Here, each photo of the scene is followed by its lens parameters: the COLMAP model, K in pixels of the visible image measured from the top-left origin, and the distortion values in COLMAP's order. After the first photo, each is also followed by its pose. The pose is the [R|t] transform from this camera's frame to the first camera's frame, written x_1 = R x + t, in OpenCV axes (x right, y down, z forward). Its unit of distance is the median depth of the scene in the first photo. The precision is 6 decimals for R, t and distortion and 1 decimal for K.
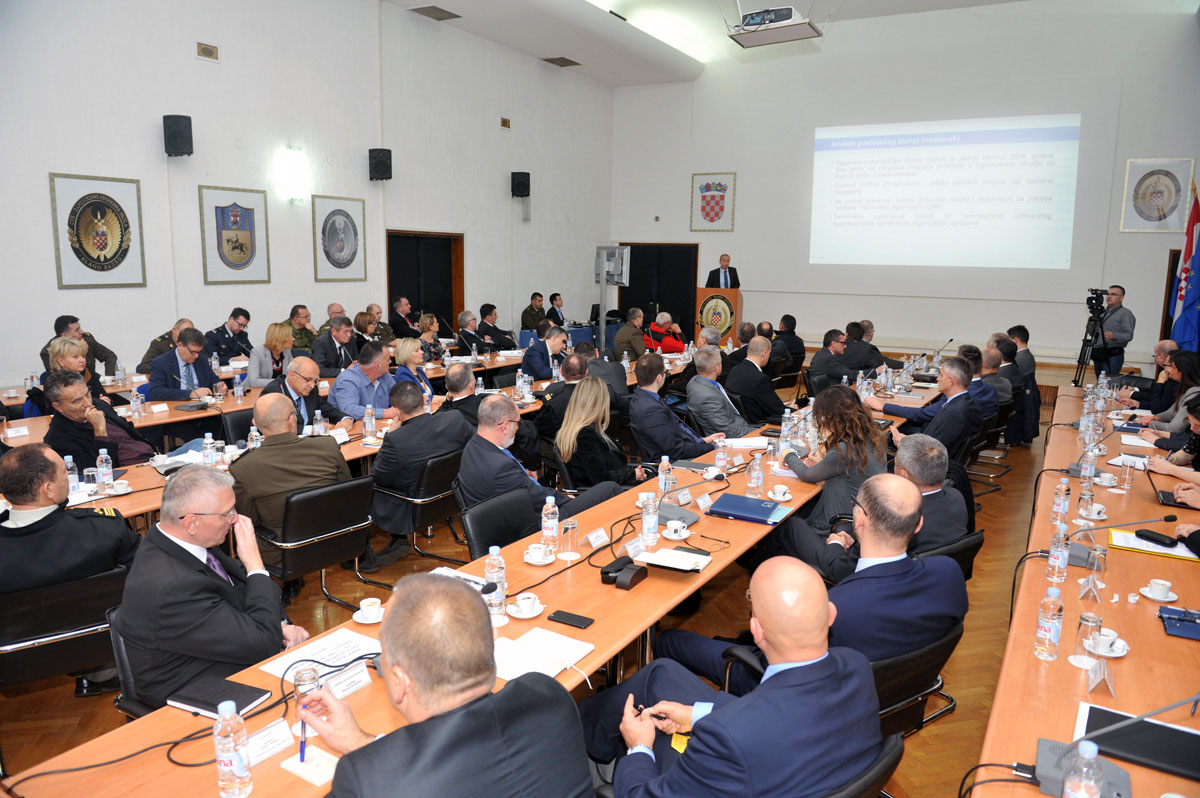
lens RADIAL K [[839.1, 0, 603.9], [0, 839.1, 399.3], [0, 0, 1]] dist [0.010370, 0.002828]
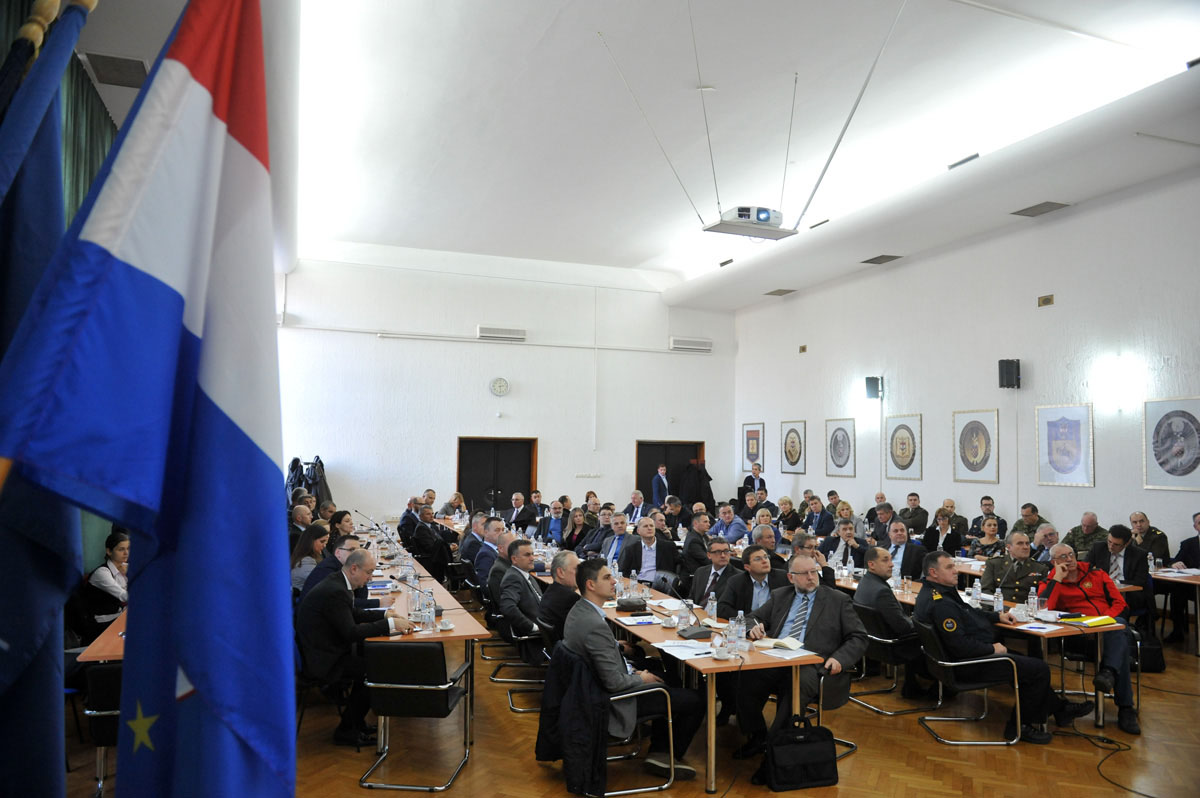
lens RADIAL K [[839.1, 0, 599.7], [0, 839.1, 404.6], [0, 0, 1]] dist [0.010370, 0.002828]
pose [[-0.595792, -0.065971, -0.800425, 0.995137], [-0.151252, 0.988004, 0.031152, -0.225773], [0.788768, 0.139626, -0.598623, 1.405560]]
